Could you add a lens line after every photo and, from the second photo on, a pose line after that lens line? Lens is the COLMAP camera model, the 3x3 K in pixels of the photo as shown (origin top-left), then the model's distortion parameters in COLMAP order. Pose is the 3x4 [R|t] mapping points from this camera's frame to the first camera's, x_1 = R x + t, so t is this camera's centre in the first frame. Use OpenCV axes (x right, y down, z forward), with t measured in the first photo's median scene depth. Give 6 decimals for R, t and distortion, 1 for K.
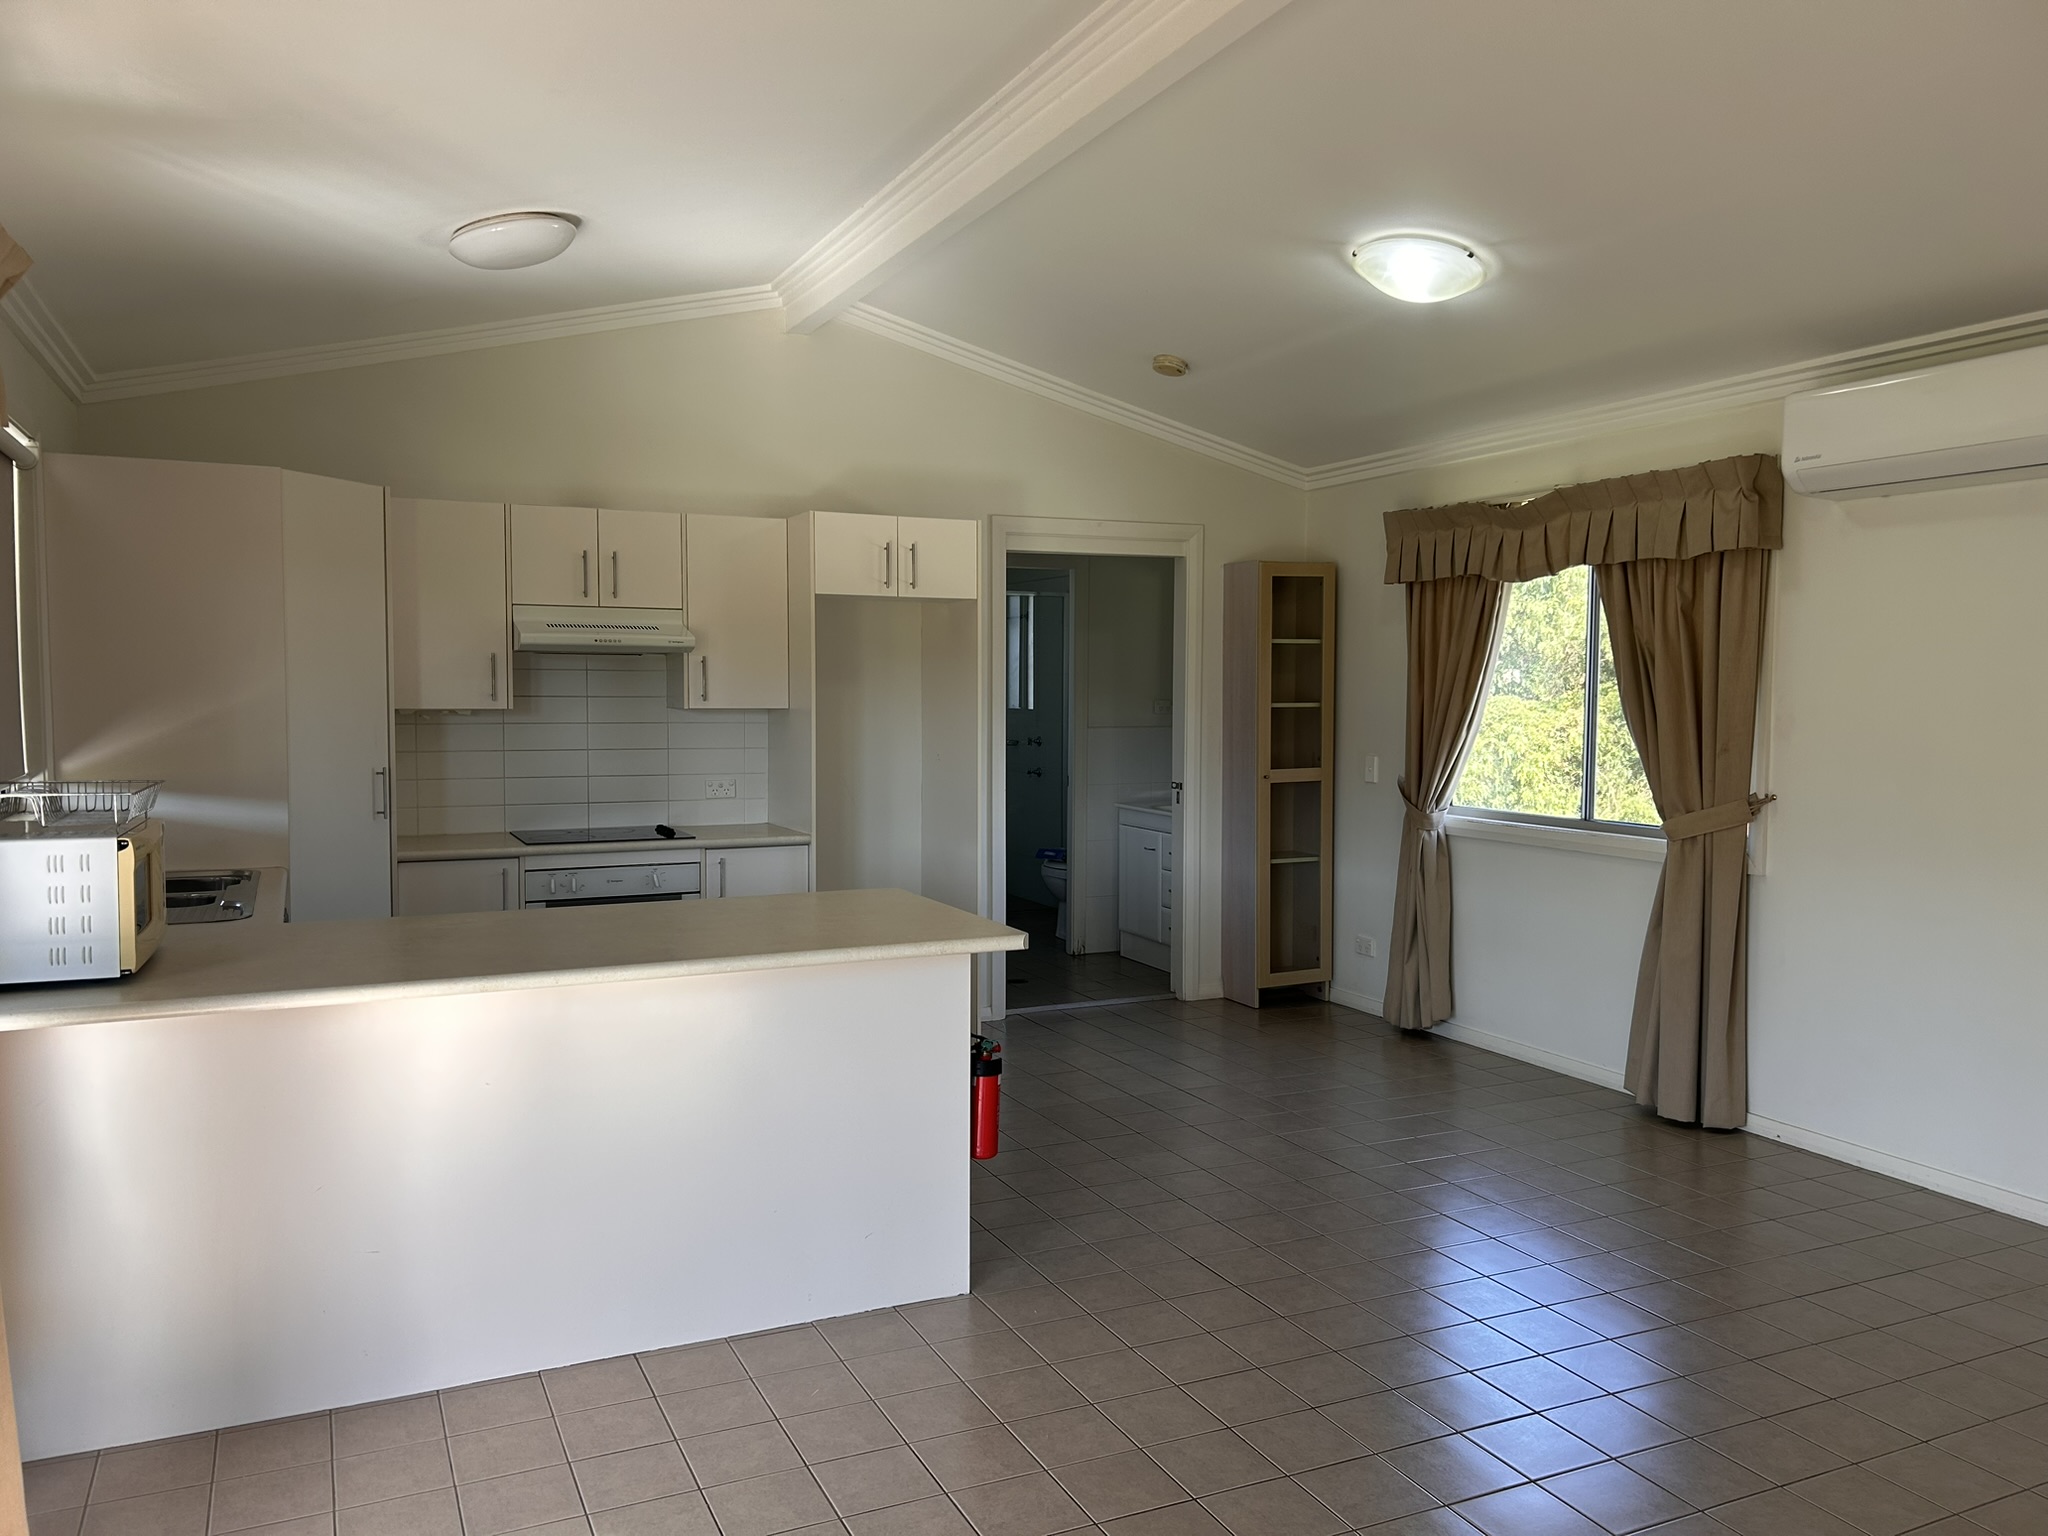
lens RADIAL K [[1524.8, 0, 1017.1], [0, 1524.8, 774.8], [0, 0, 1]] dist [0.067089, -0.075516]
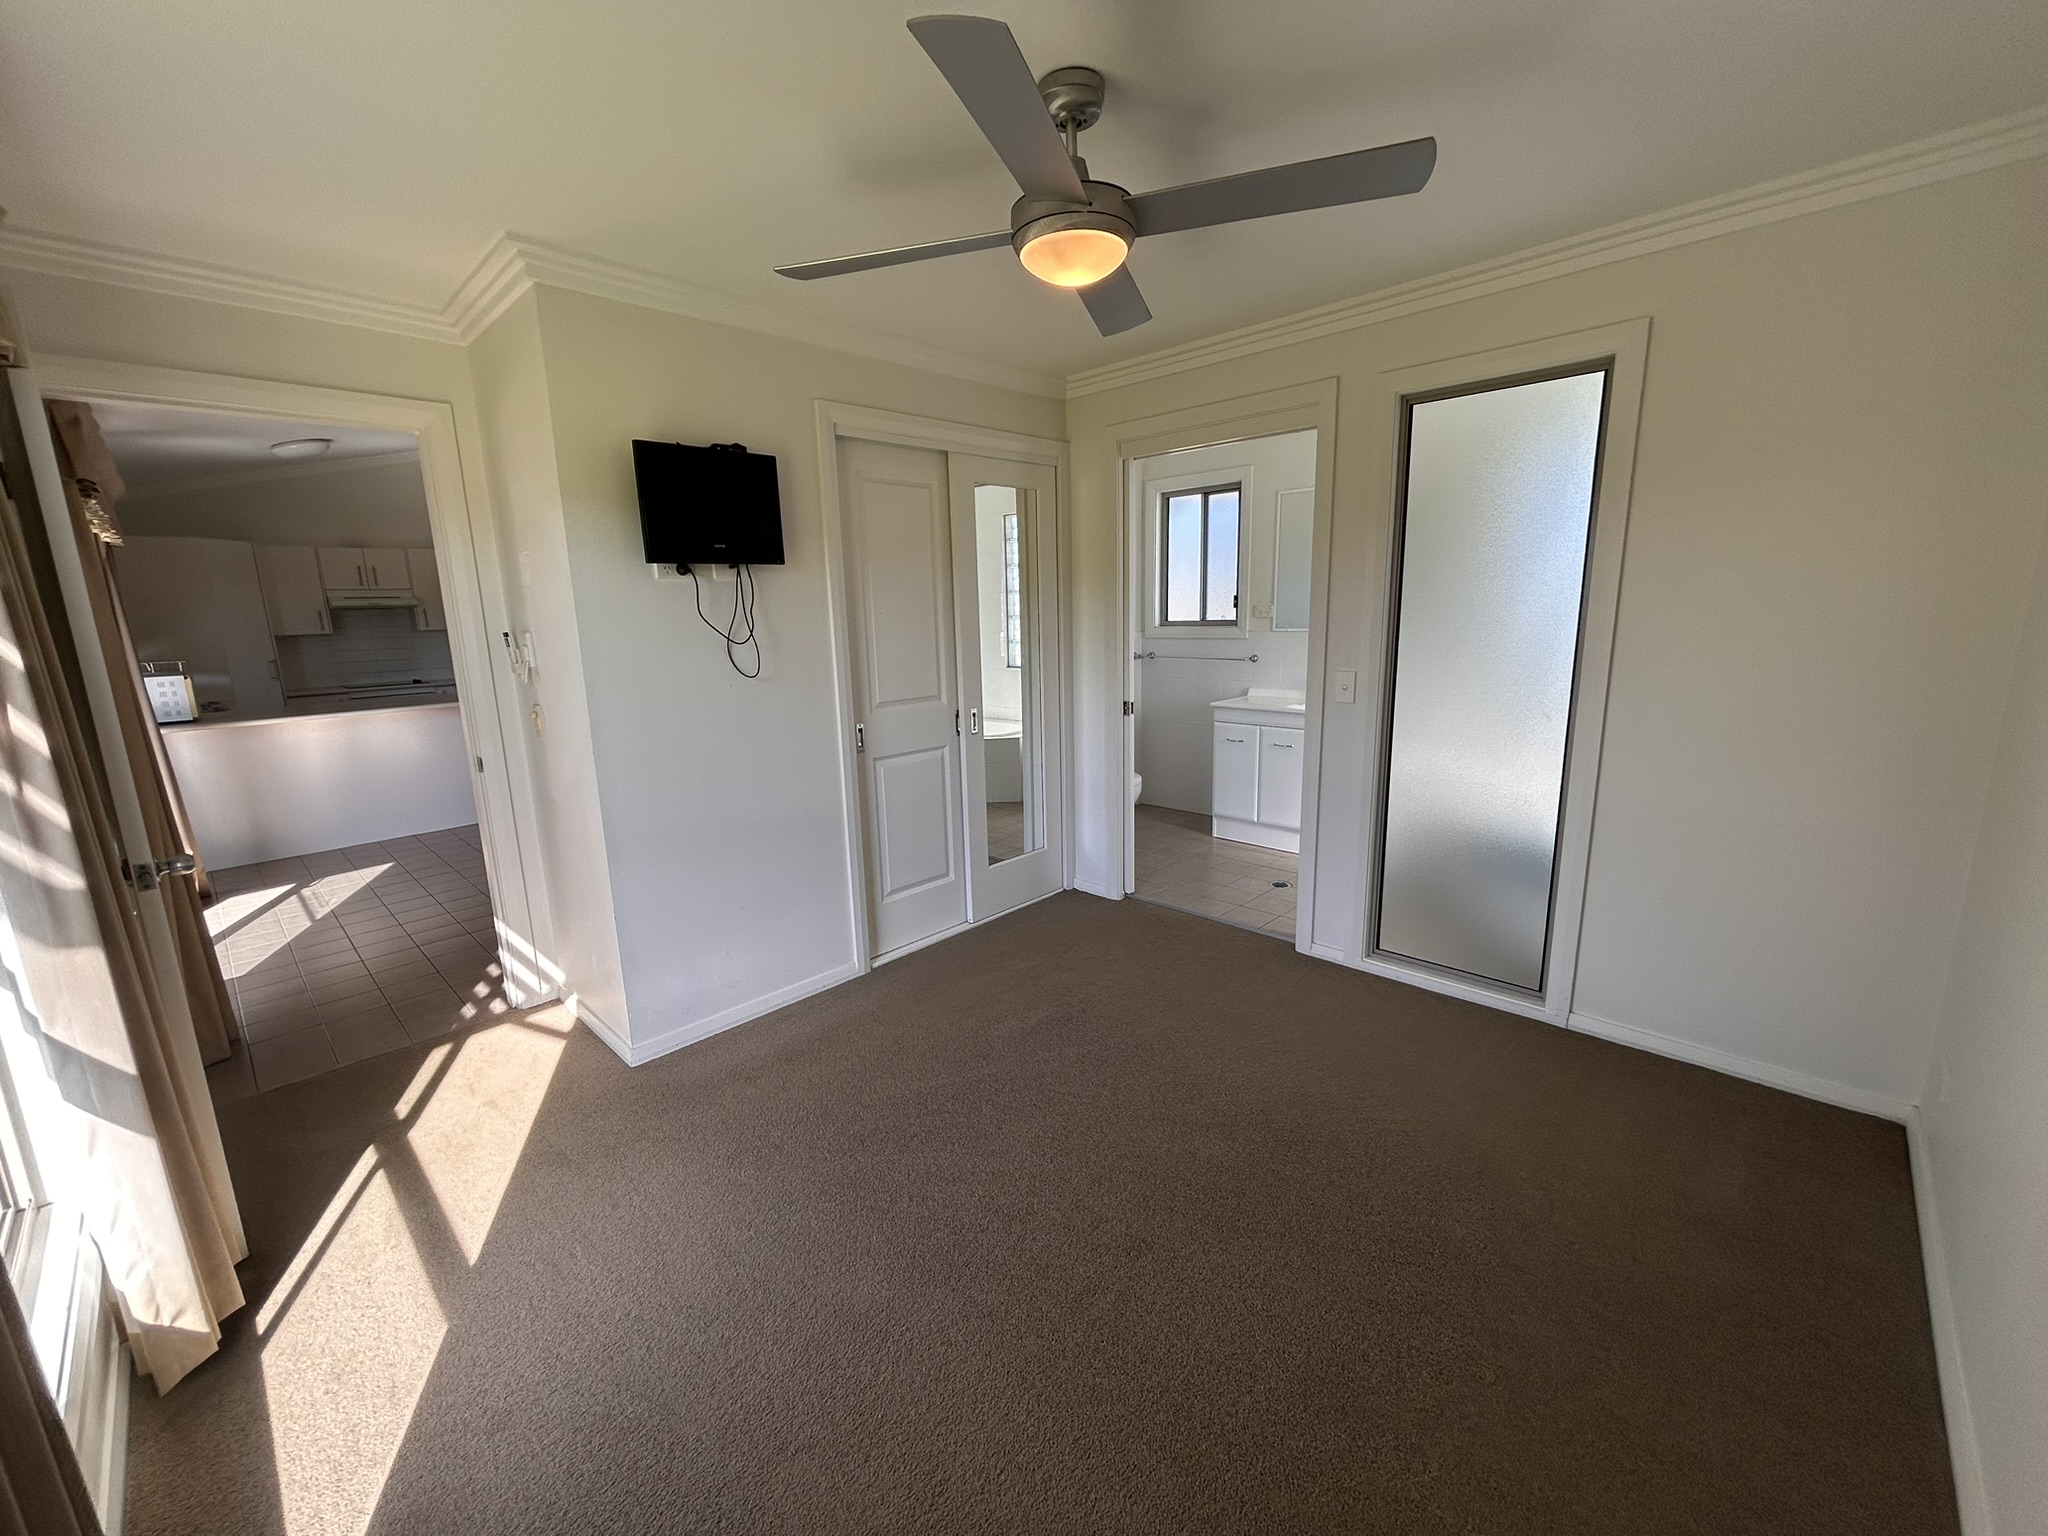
lens RADIAL K [[820.6, 0, 1021.1], [0, 820.6, 766.5], [0, 0, 1]] dist [0.000159, 0.000016]
pose [[0.934093, -0.101847, 0.342195, 0.225477], [0.055497, 0.988219, 0.142629, 0.040712], [-0.352690, -0.114238, 0.928741, -0.621895]]
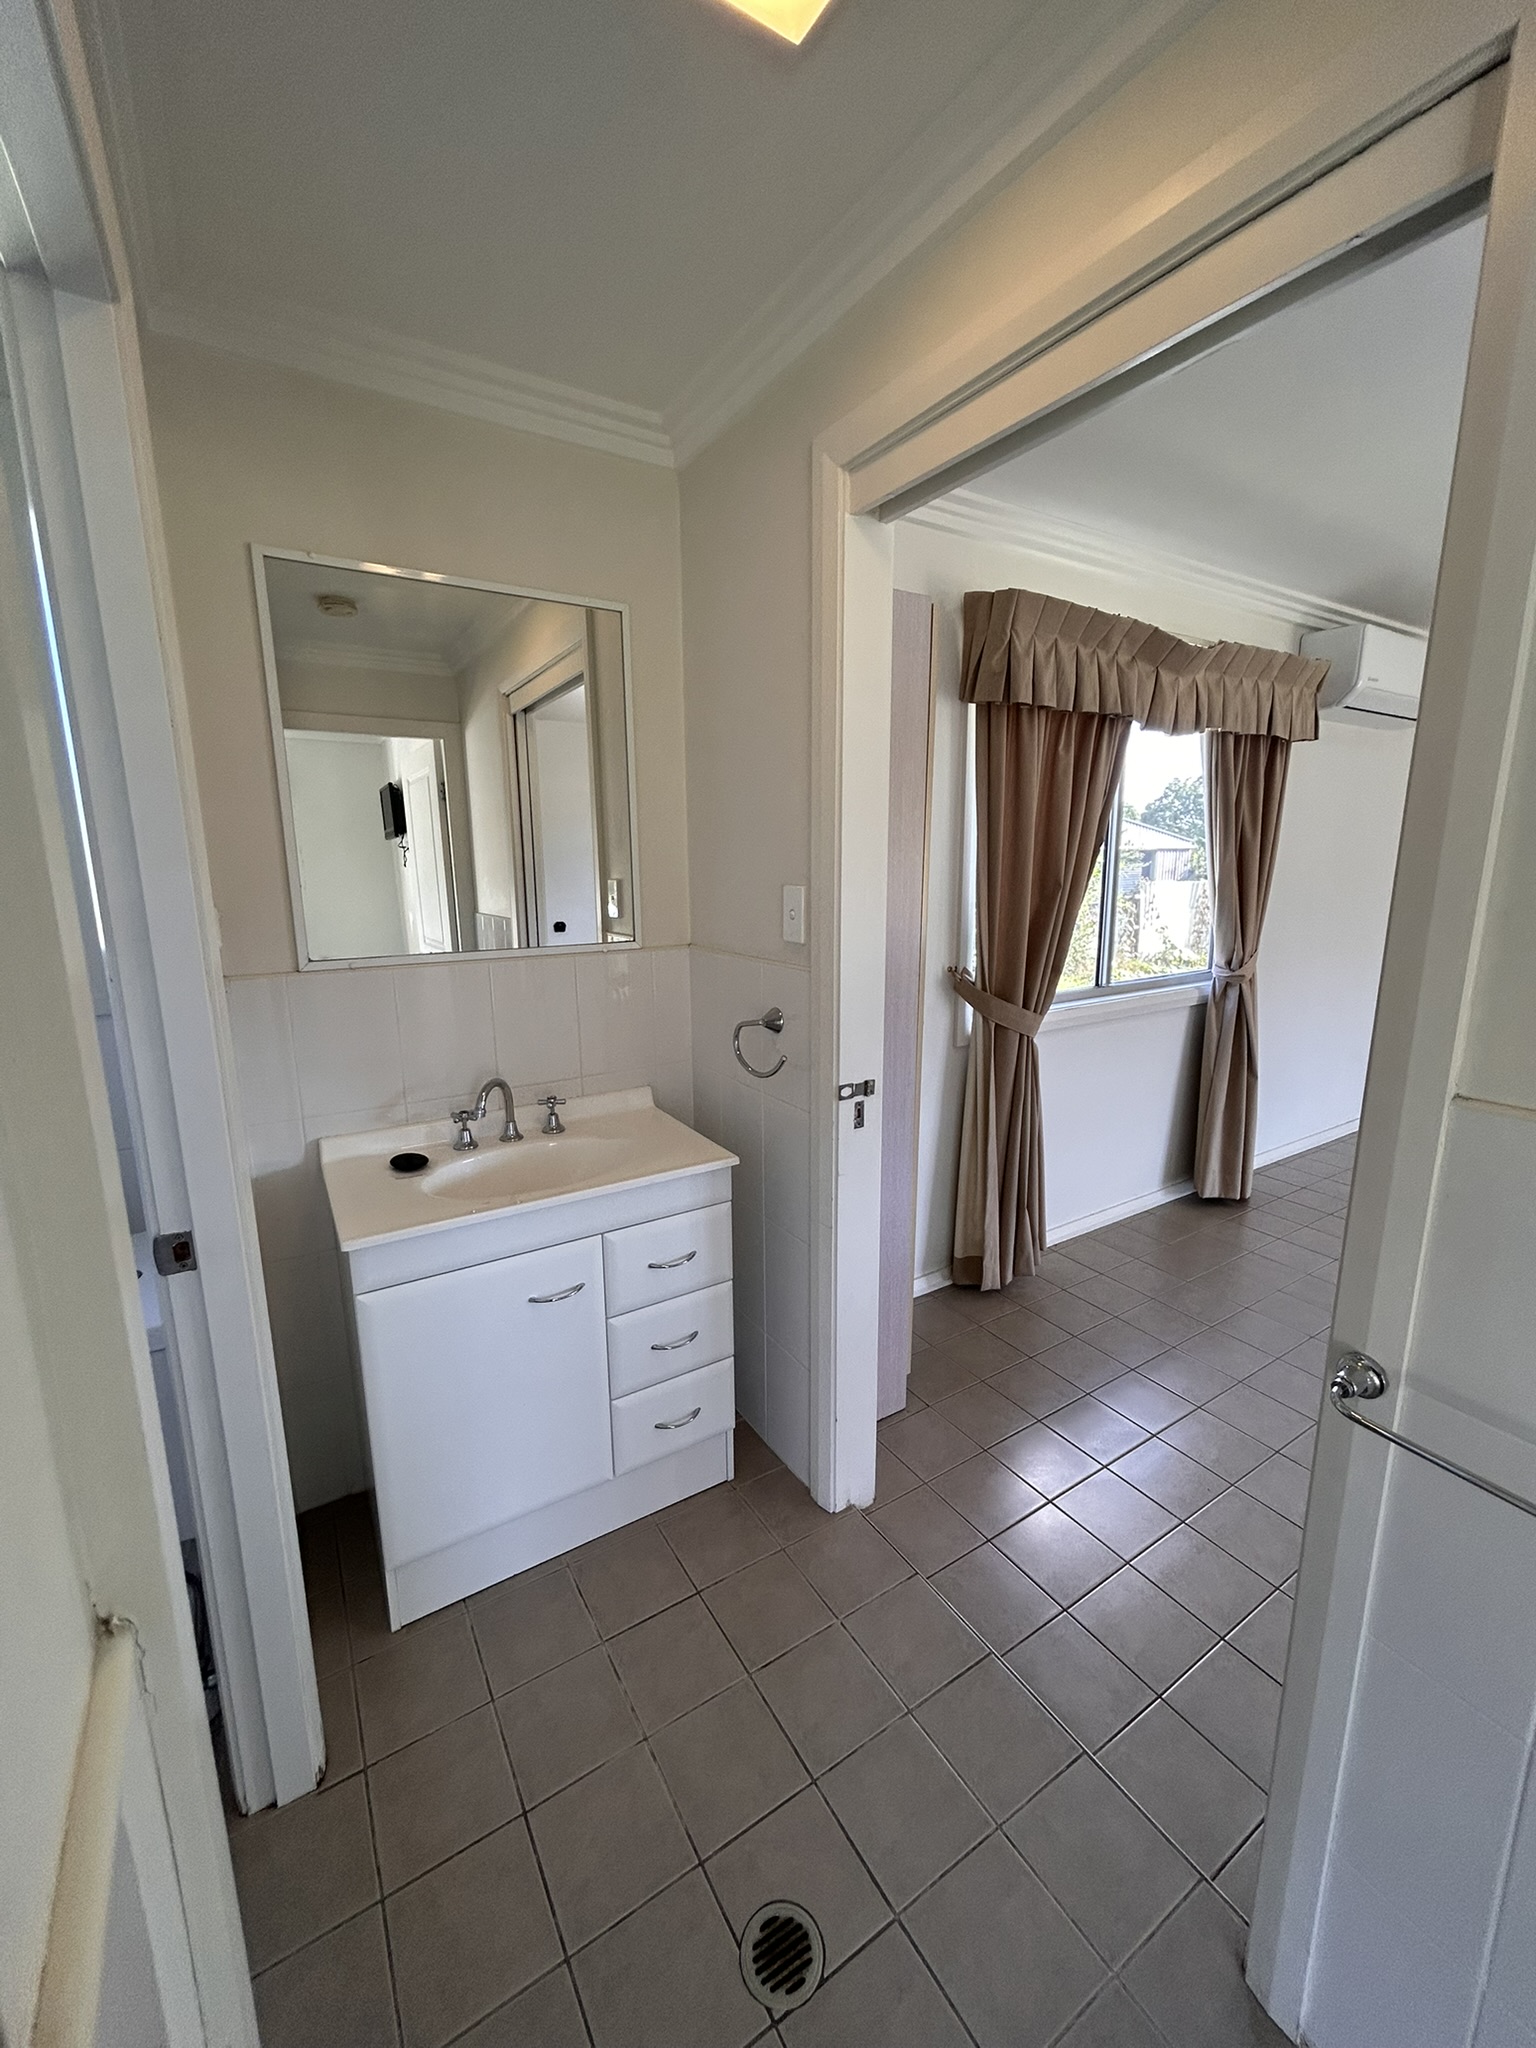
lens RADIAL K [[820.6, 0, 768.0], [0, 820.6, 1024.0], [0, 0, 1]] dist [0.000159, 0.000016]
pose [[-0.115809, -0.208806, 0.971076, -0.152801], [0.059744, 0.974419, 0.216651, -0.082827], [-0.991473, 0.083106, -0.100372, 1.352283]]
